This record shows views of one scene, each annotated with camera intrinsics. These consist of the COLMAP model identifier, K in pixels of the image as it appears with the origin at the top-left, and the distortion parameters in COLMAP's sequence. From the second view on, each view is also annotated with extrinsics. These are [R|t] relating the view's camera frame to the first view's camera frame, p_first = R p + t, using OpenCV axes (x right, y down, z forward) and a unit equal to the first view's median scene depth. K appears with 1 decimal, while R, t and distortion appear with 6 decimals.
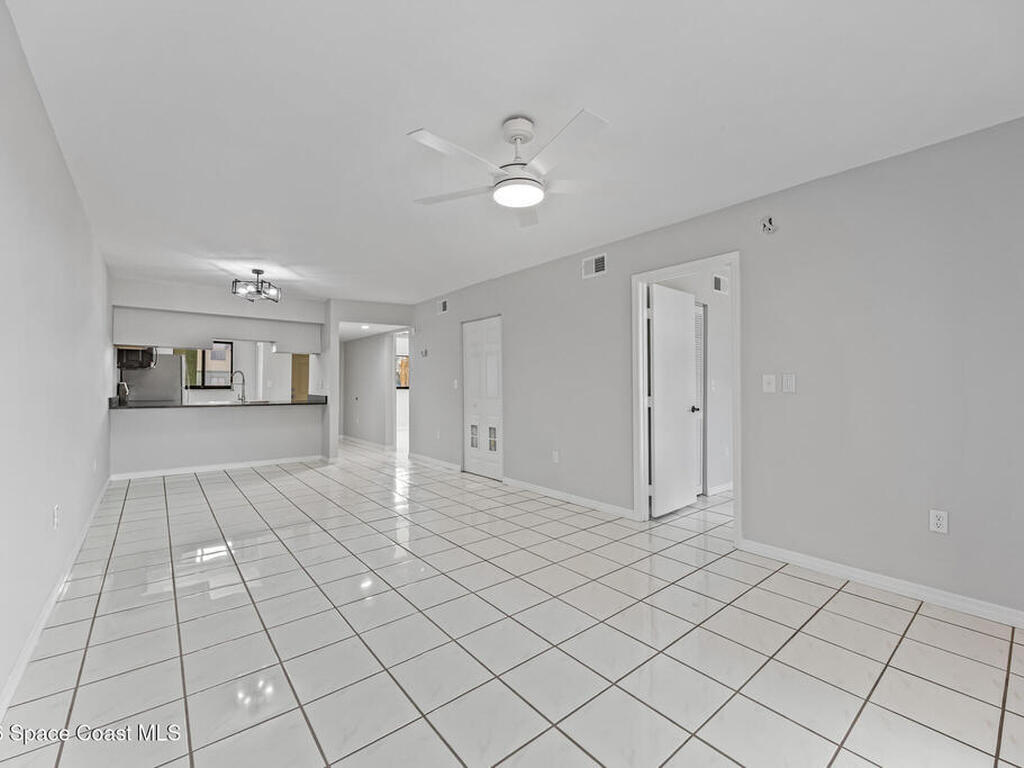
lens RADIAL K [[448.3, 0, 518.3], [0, 448.3, 380.6], [0, 0, 1]] dist [0.004016, -0.001102]
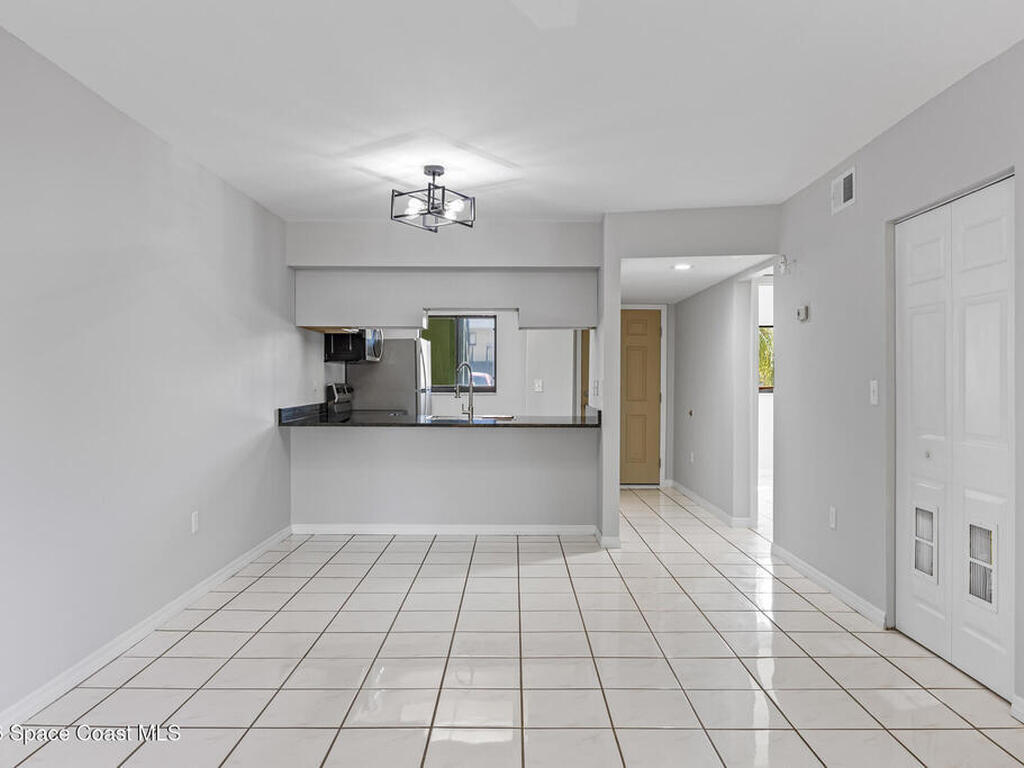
lens RADIAL K [[725.6, 0, 492.7], [0, 725.6, 394.1], [0, 0, 1]] dist [-0.029595, 0.002691]
pose [[0.755075, 0.013513, -0.655499, 0.012448], [0.005576, 0.999619, 0.027030, -0.006994], [0.655615, -0.024064, 0.754712, 0.325111]]
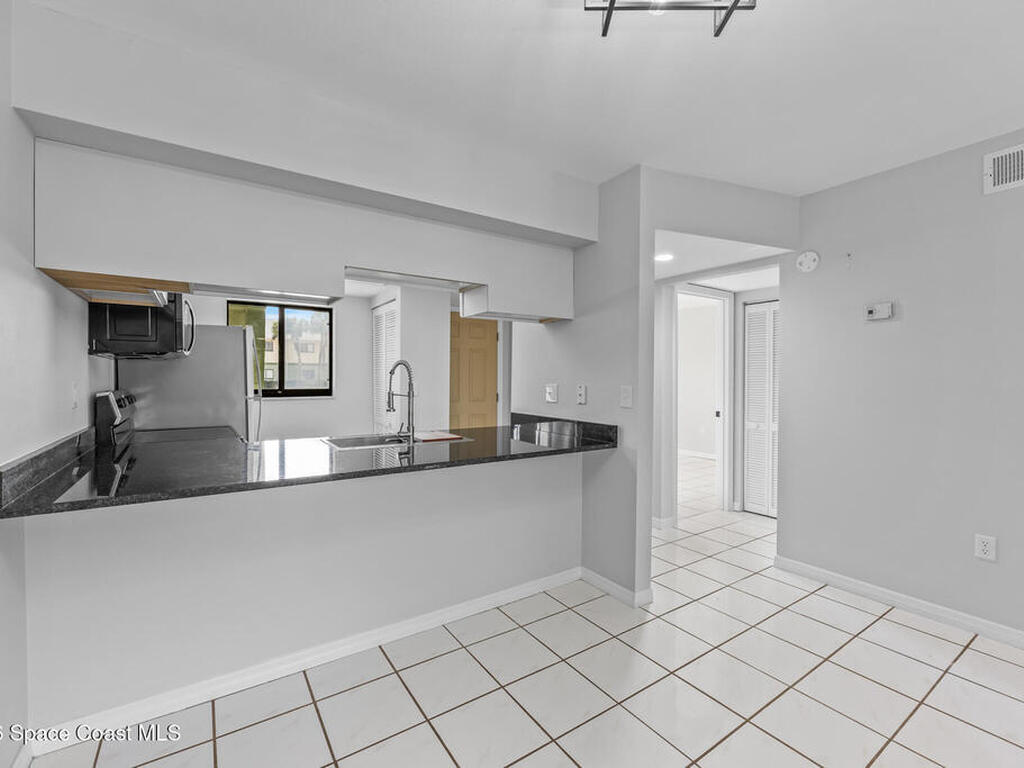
lens RADIAL K [[448.3, 0, 518.9], [0, 448.3, 388.5], [0, 0, 1]] dist [0.004016, -0.001102]
pose [[0.996820, 0.004242, -0.079569, -0.481569], [-0.001363, 0.999344, 0.036190, -0.012064], [0.079670, -0.035966, 0.996172, 0.621346]]
